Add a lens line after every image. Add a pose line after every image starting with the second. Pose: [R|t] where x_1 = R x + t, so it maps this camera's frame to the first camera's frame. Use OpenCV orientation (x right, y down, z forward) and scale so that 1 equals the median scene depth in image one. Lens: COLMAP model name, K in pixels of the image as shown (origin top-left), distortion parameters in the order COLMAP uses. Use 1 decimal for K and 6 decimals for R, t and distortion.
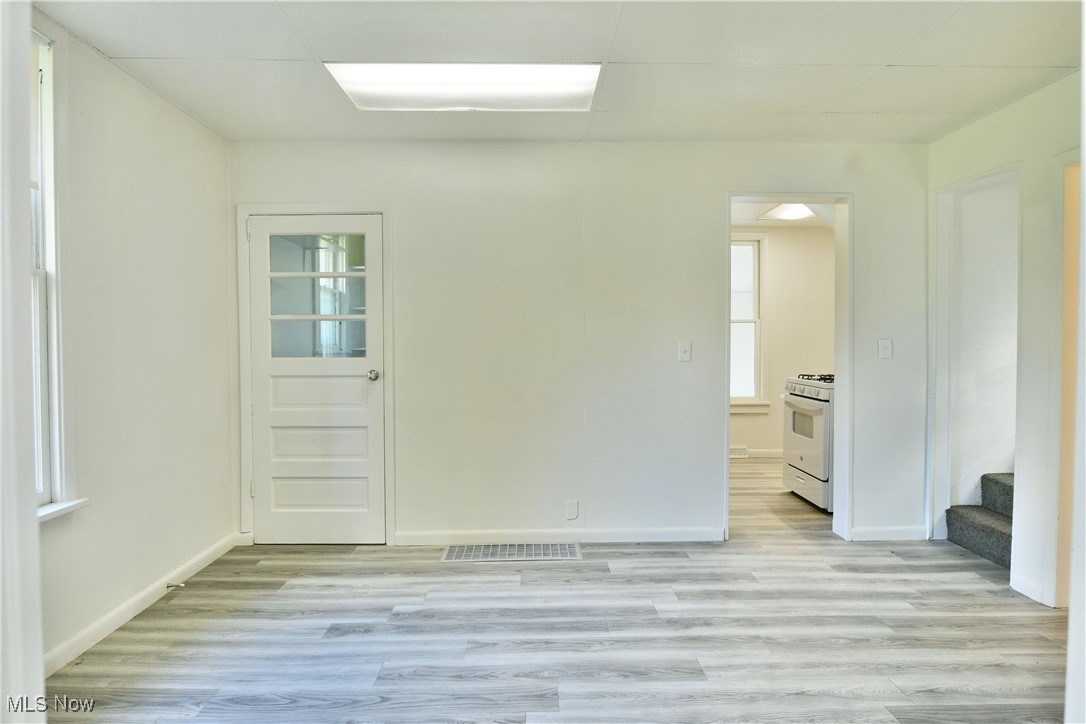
lens RADIAL K [[664.8, 0, 538.9], [0, 664.8, 343.0], [0, 0, 1]] dist [-0.012515, -0.003217]
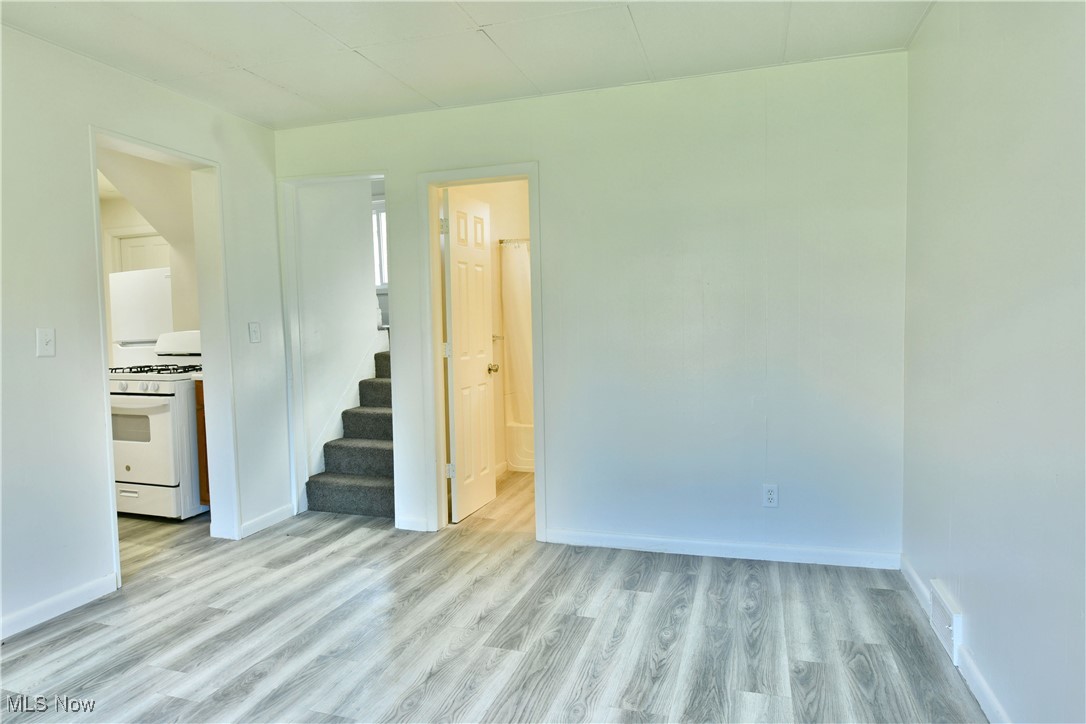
lens RADIAL K [[664.8, 0, 538.9], [0, 664.8, 343.0], [0, 0, 1]] dist [-0.012515, -0.003217]
pose [[0.328768, -0.033968, 0.943800, -0.288376], [0.025621, 0.999306, 0.027041, 0.009919], [-0.944063, 0.015291, 0.329410, 0.324818]]
